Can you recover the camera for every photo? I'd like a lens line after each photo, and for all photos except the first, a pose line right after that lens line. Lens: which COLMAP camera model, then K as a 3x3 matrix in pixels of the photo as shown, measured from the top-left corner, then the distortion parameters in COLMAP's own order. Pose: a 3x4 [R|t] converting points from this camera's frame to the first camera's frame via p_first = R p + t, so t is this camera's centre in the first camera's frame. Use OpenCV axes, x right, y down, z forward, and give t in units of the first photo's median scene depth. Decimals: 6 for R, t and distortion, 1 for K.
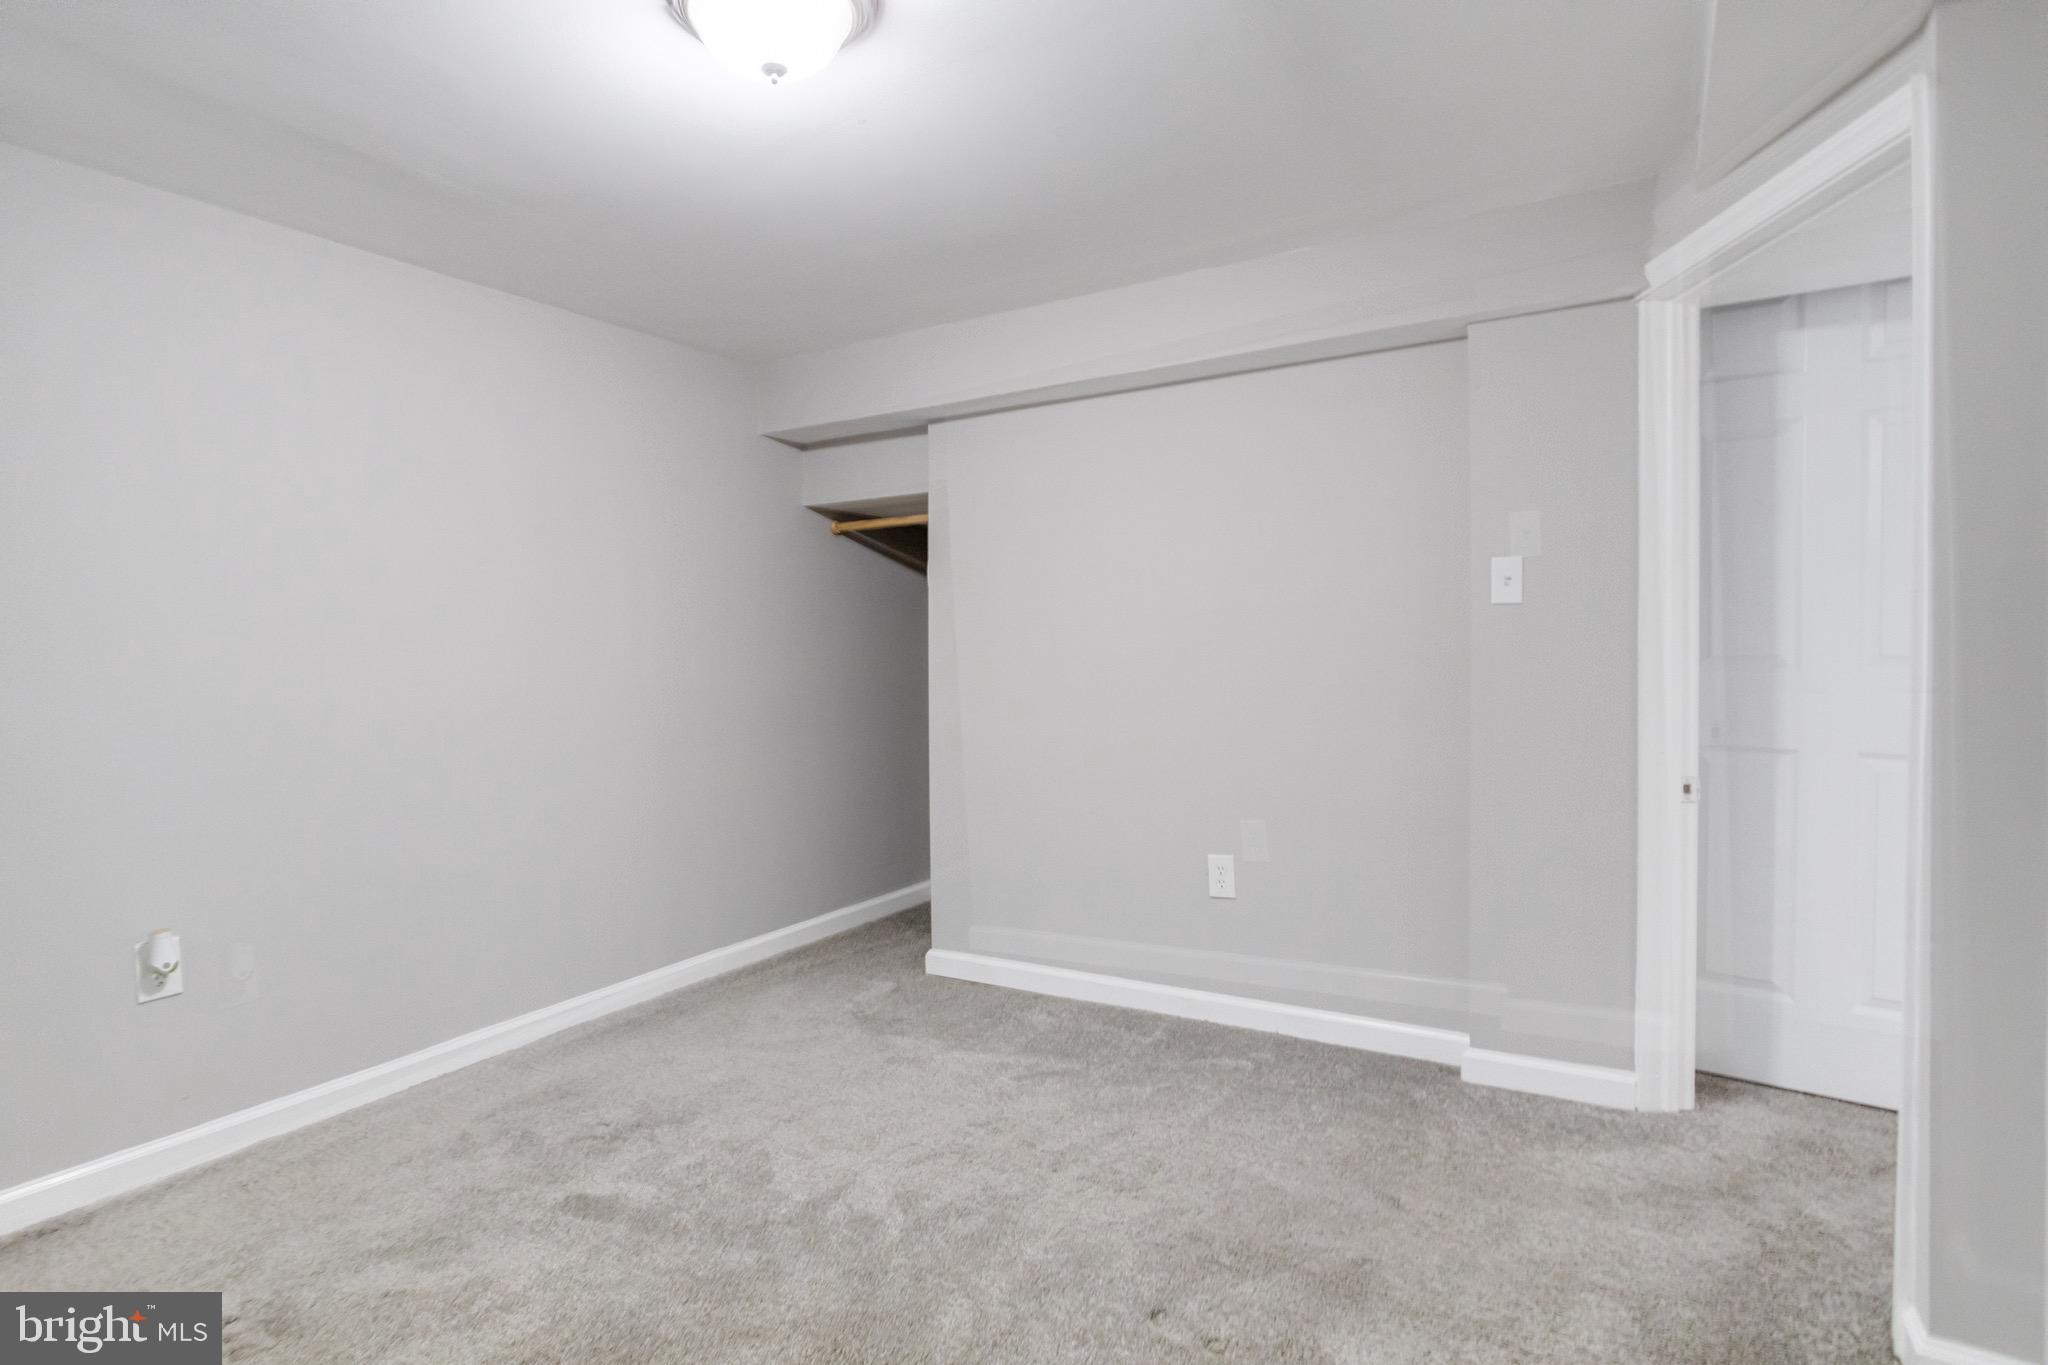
lens RADIAL K [[1066.6, 0, 1004.0], [0, 1066.6, 683.5], [0, 0, 1]] dist [-0.049015, 0.023951]
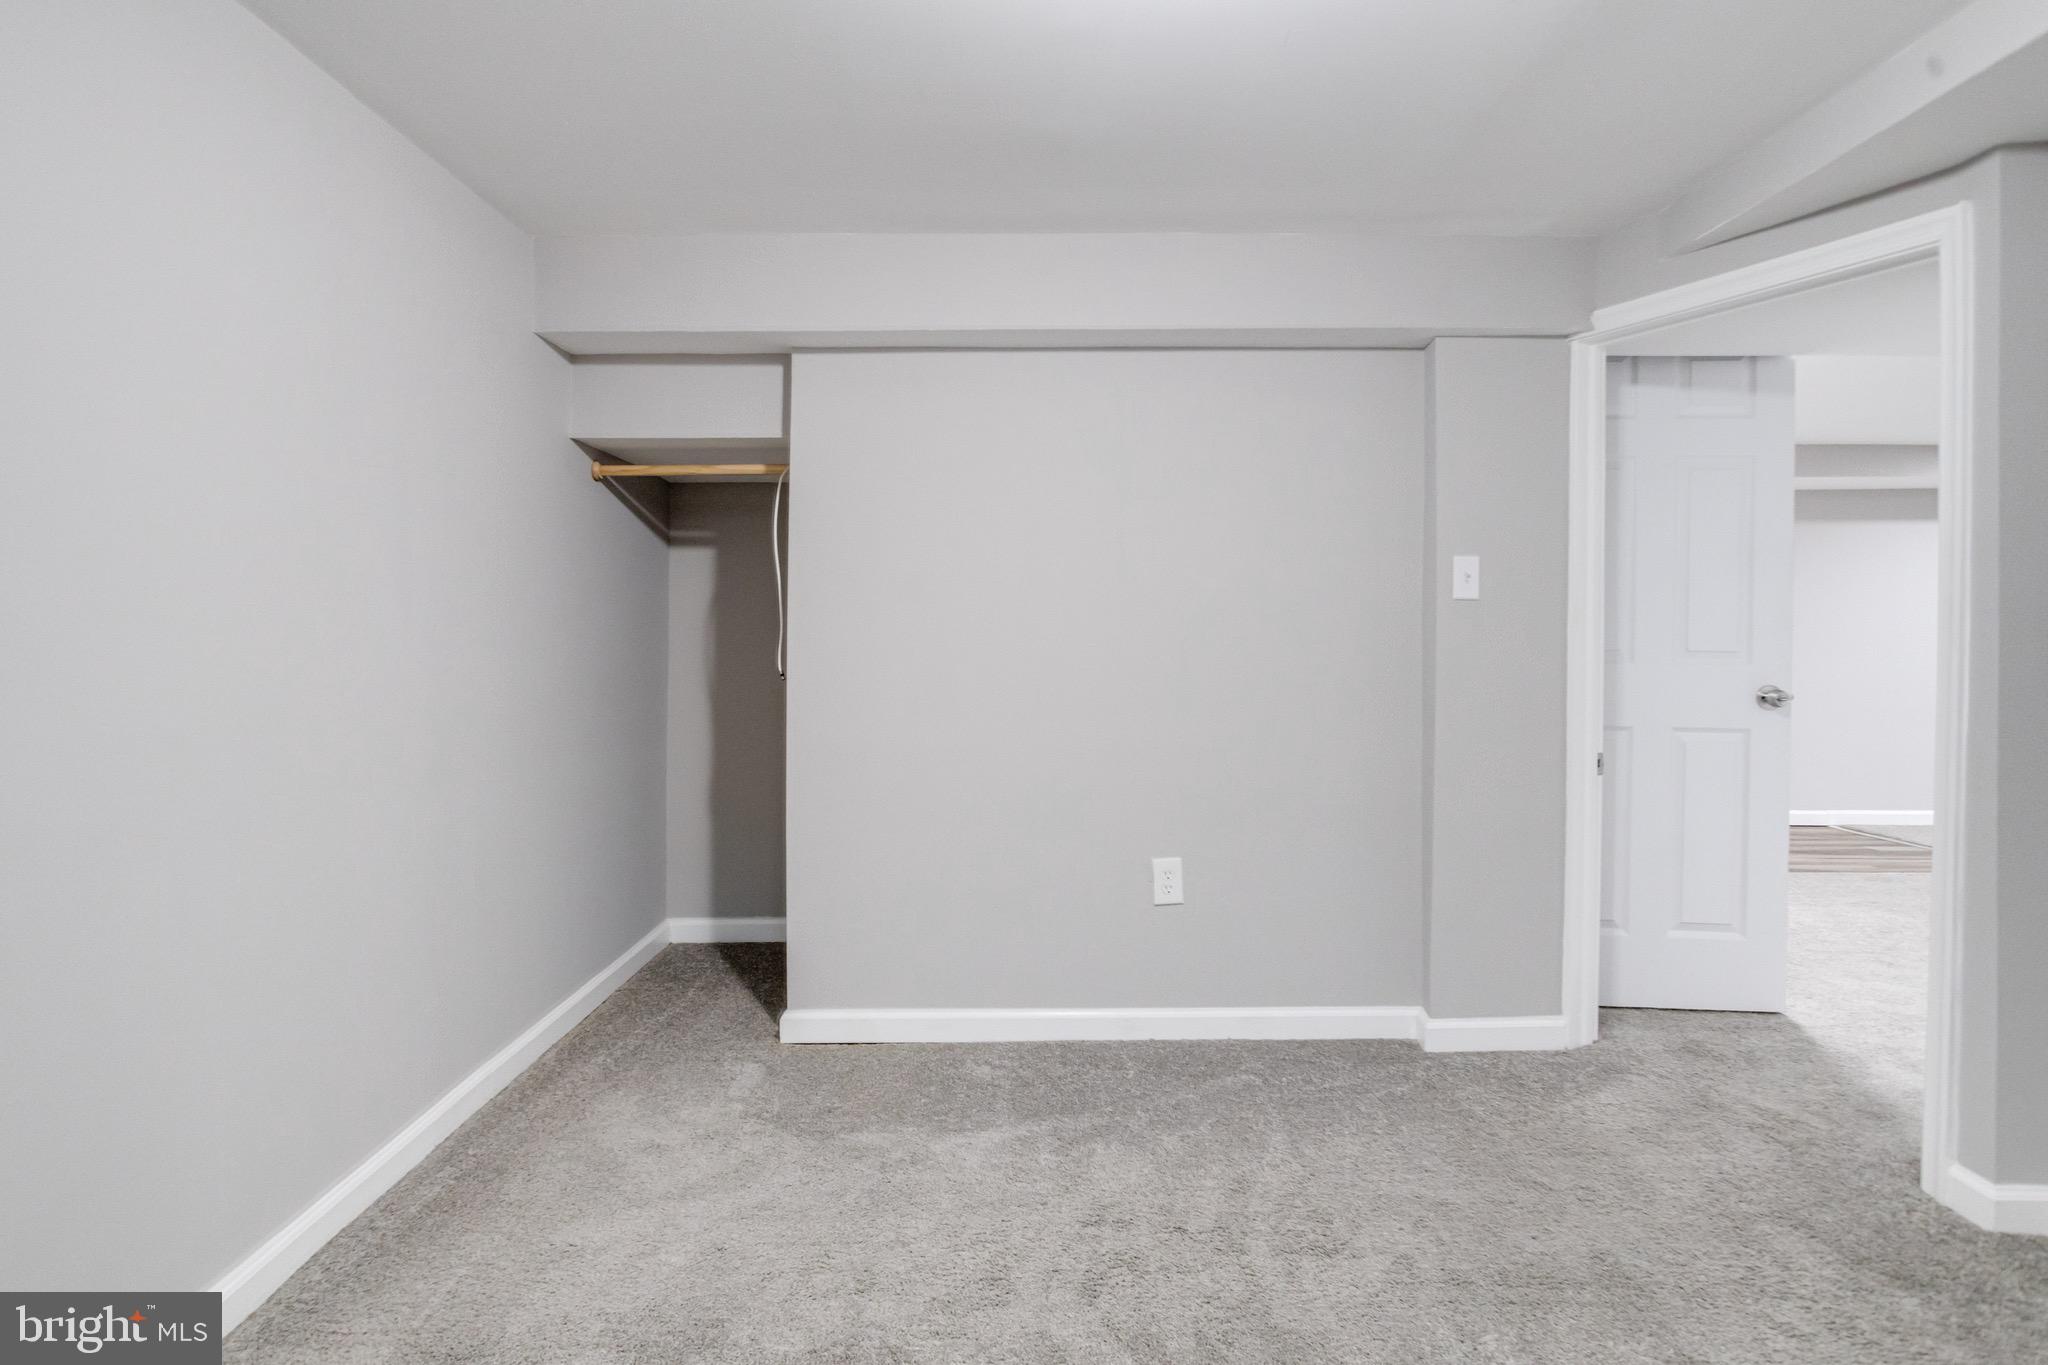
lens RADIAL K [[1071.6, 0, 1025.1], [0, 1071.6, 647.2], [0, 0, 1]] dist [-0.032557, 0.000868]
pose [[0.844910, 0.009607, 0.534822, -0.466575], [0.004000, 0.999697, -0.024277, -0.001963], [-0.534893, 0.022651, 0.844616, 0.308395]]
